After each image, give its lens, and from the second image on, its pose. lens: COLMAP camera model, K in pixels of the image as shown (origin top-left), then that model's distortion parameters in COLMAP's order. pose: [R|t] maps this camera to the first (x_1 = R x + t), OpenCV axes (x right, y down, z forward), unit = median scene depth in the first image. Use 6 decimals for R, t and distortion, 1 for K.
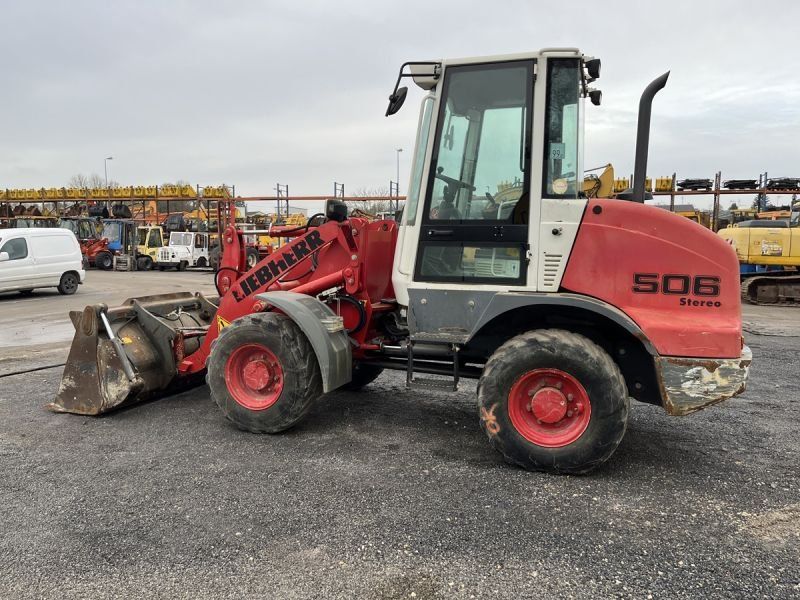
lens RADIAL K [[606.0, 0, 394.0], [0, 606.0, 300.7], [0, 0, 1]] dist [0.071196, -0.090971]
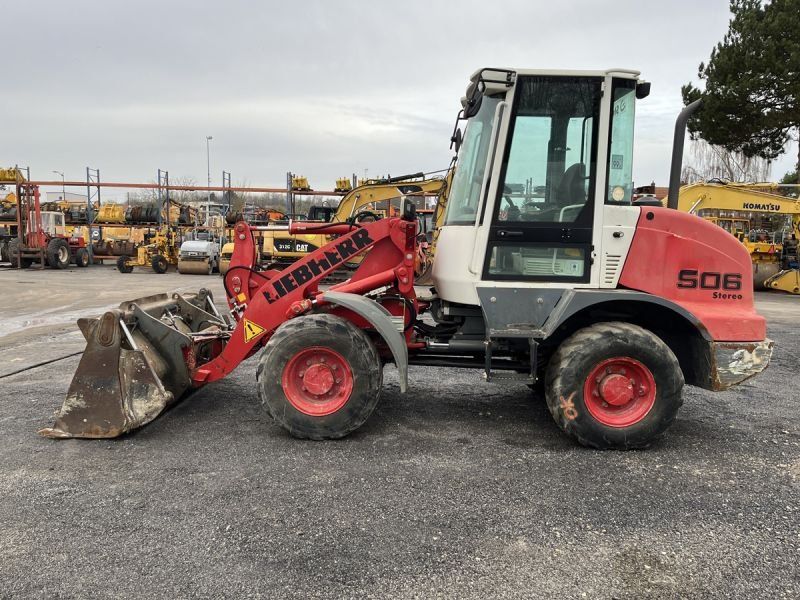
lens RADIAL K [[606.0, 0, 393.9], [0, 606.0, 305.6], [0, 0, 1]] dist [0.071196, -0.090971]
pose [[0.947293, -0.023573, 0.319501, -0.462971], [0.017923, 0.999627, 0.020614, -0.013042], [-0.319868, -0.013801, 0.947362, 0.065877]]
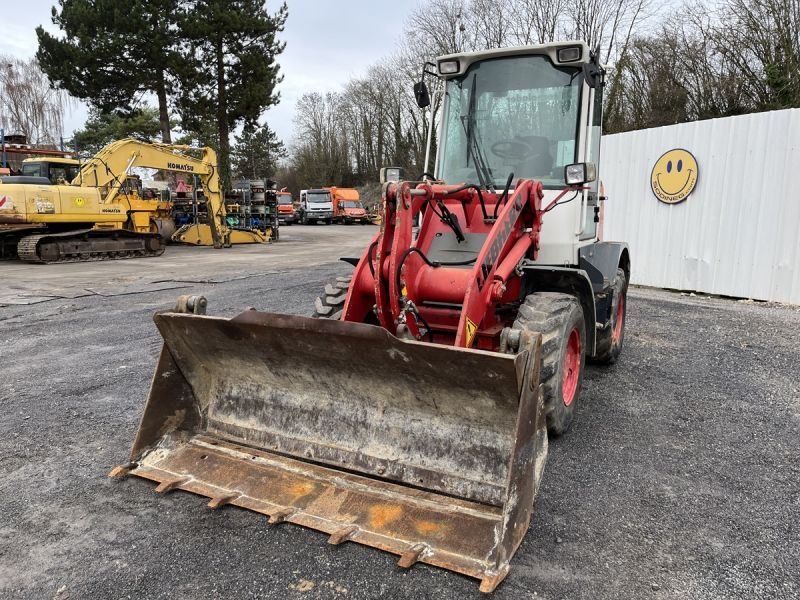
lens RADIAL K [[606.0, 0, 394.9], [0, 606.0, 305.8], [0, 0, 1]] dist [0.071196, -0.090971]
pose [[0.140041, -0.167541, 0.975868, -1.202888], [0.088687, 0.983741, 0.156166, -0.126841], [-0.986166, 0.064677, 0.152622, 1.224893]]
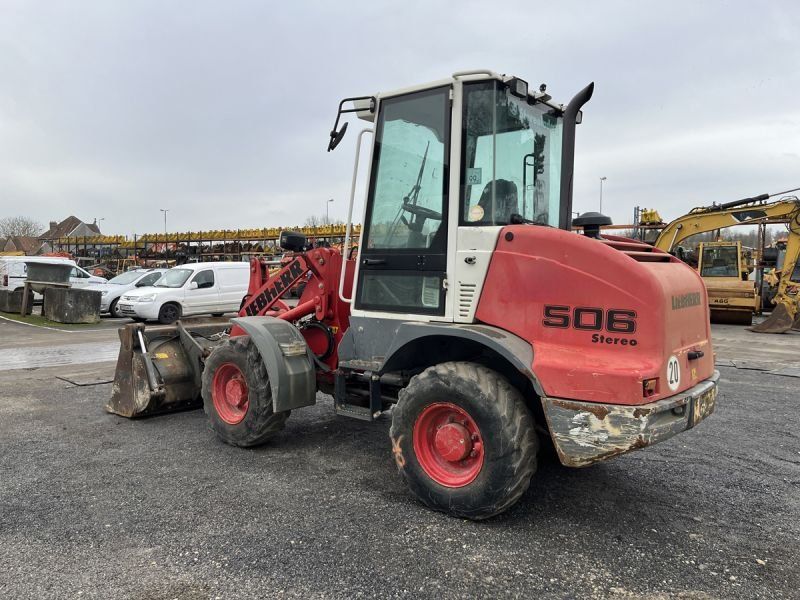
lens RADIAL K [[606.0, 0, 392.6], [0, 606.0, 308.5], [0, 0, 1]] dist [0.071196, -0.090971]
pose [[0.940446, 0.022092, -0.339225, 0.457882], [-0.036051, 0.998740, -0.034903, -0.000124], [0.338027, 0.045054, 0.940057, 0.065240]]
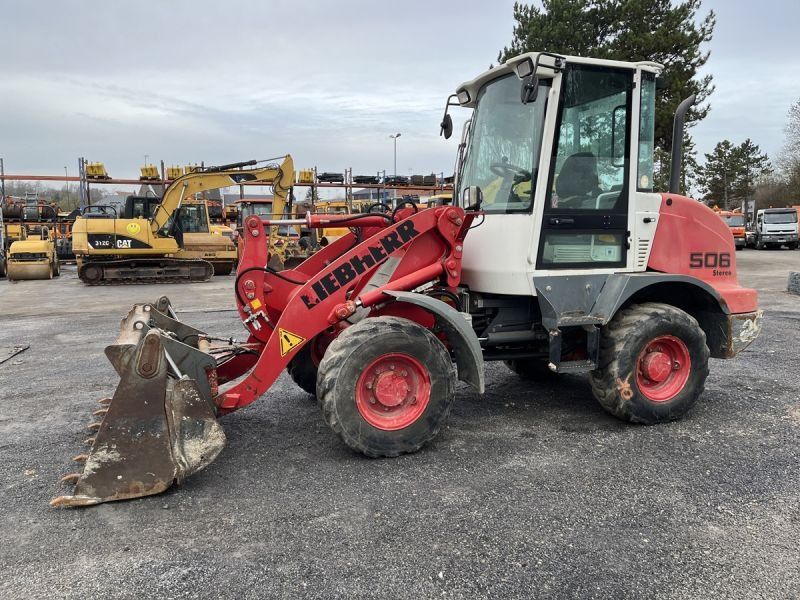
lens RADIAL K [[606.0, 0, 394.6], [0, 606.0, 301.1], [0, 0, 1]] dist [0.071196, -0.090971]
pose [[0.779373, -0.086141, 0.620611, -0.827516], [0.073461, 0.996235, 0.046025, -0.045841], [-0.622239, 0.009721, 0.782767, 0.364286]]
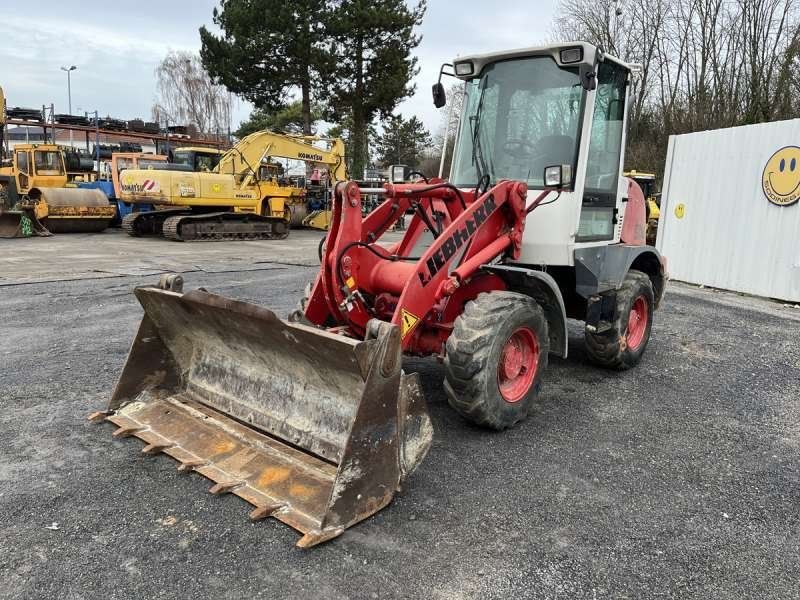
lens RADIAL K [[606.0, 0, 402.6], [0, 606.0, 298.8], [0, 0, 1]] dist [0.071196, -0.090971]
pose [[0.360413, -0.156665, 0.919543, -1.197433], [0.058451, 0.987651, 0.145359, -0.117214], [-0.930960, 0.001359, 0.365119, 0.923106]]
